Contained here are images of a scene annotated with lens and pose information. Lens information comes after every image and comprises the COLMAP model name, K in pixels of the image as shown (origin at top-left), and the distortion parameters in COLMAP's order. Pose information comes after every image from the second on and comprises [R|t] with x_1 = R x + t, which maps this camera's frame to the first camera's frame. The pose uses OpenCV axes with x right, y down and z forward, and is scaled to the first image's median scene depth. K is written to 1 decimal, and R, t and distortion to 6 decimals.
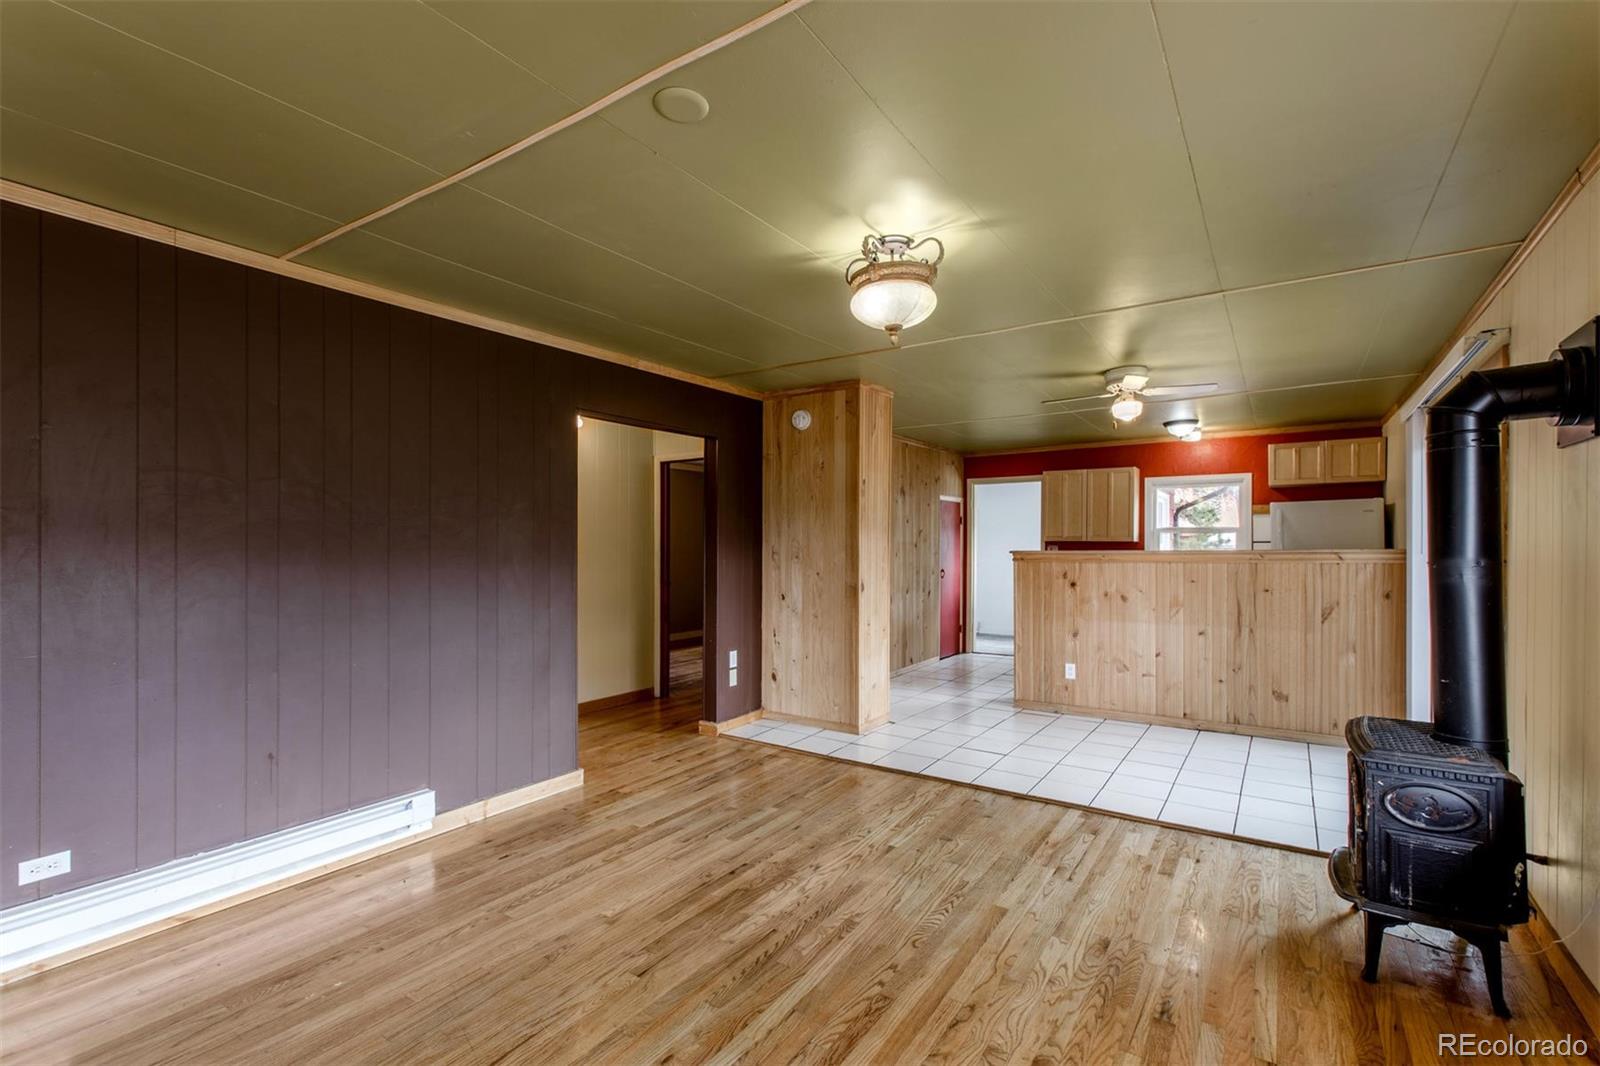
lens RADIAL K [[706.8, 0, 829.1], [0, 706.8, 542.5], [0, 0, 1]] dist [0.000281, -0.000474]
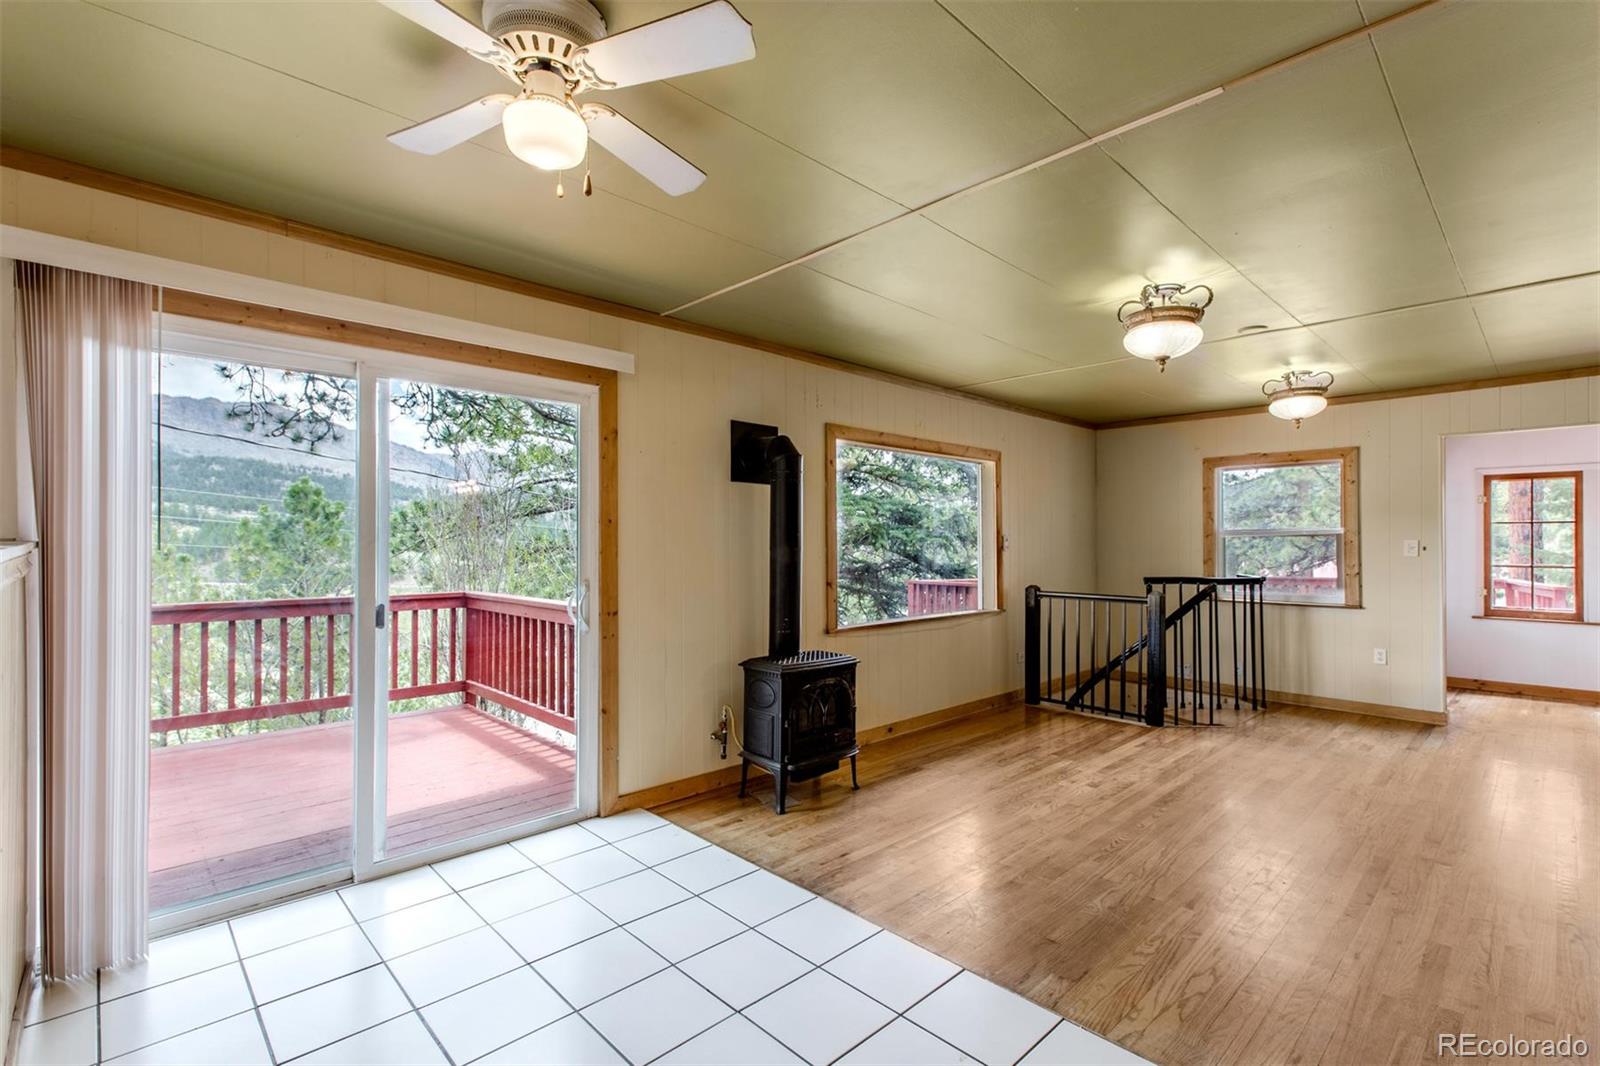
lens RADIAL K [[732.7, 0, 796.3], [0, 732.7, 535.0], [0, 0, 1]] dist [0.001503, -0.000762]
pose [[-0.968362, 0.003323, 0.249528, 0.351601], [-0.000056, 0.999908, -0.013534, 0.014907], [-0.249550, -0.013120, -0.968273, 2.160853]]
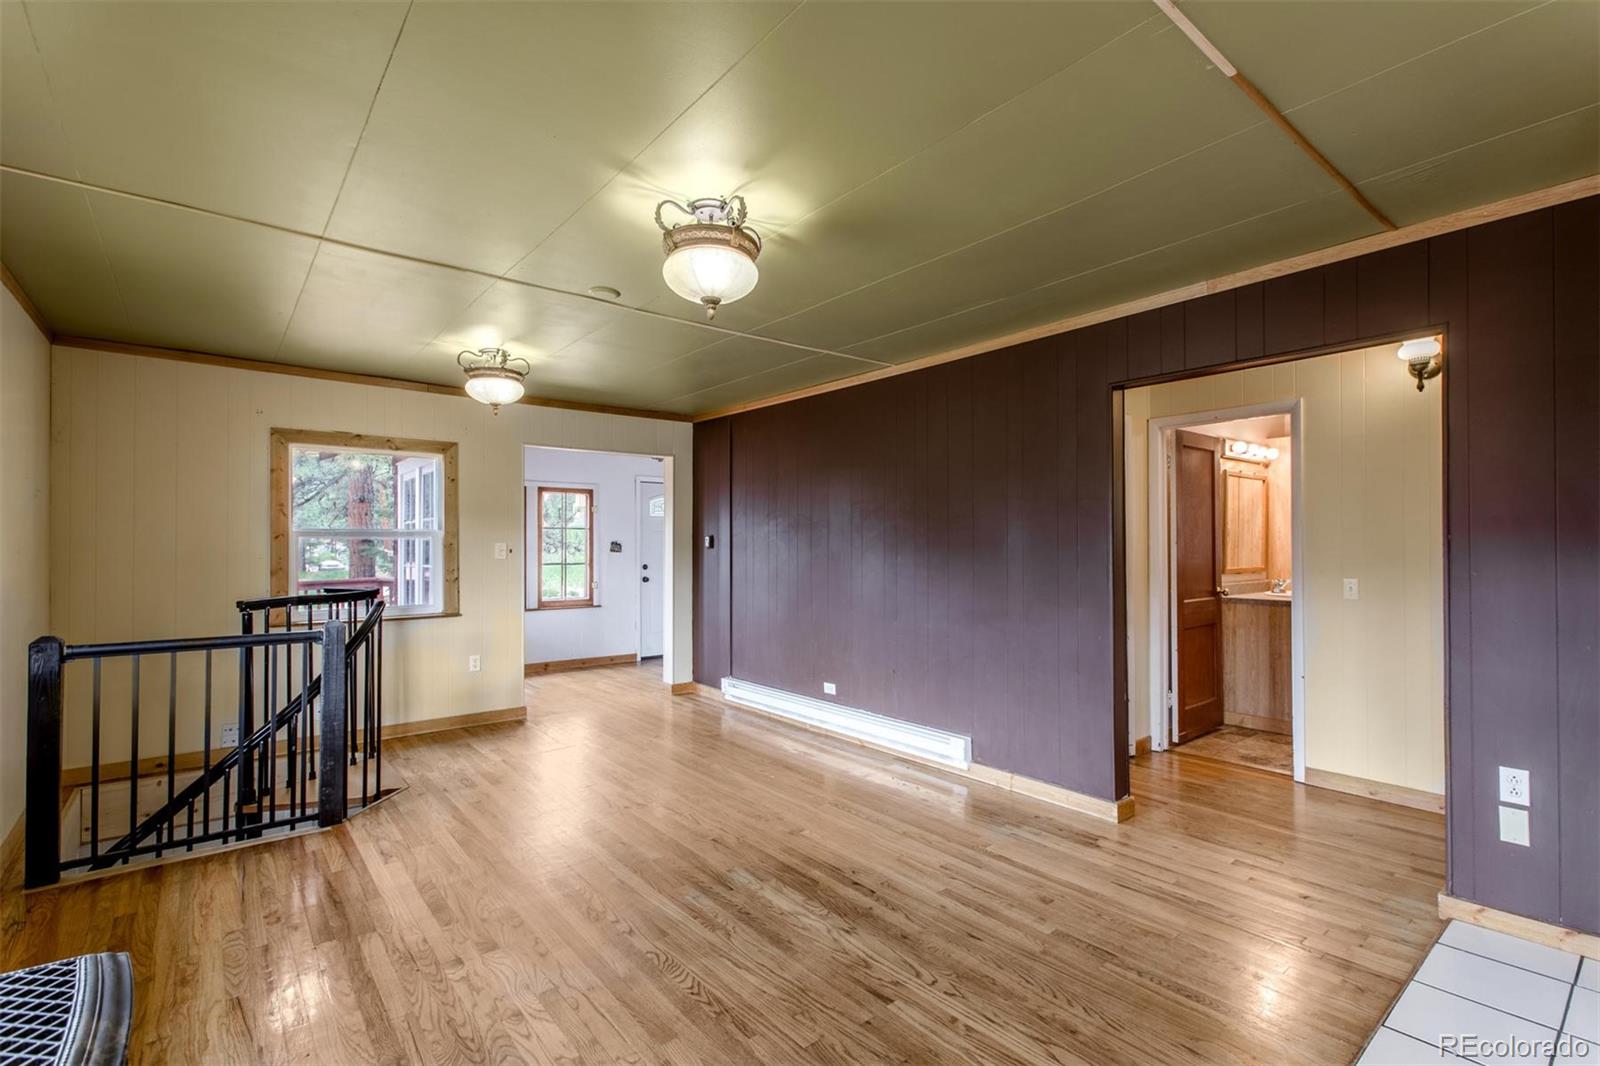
lens RADIAL K [[732.7, 0, 796.3], [0, 732.7, 535.0], [0, 0, 1]] dist [0.001503, -0.000762]
pose [[-0.313029, -0.007753, -0.949712, 0.859287], [0.002842, 0.999955, -0.009100, 0.001911], [0.949739, -0.005548, -0.312993, 1.267315]]
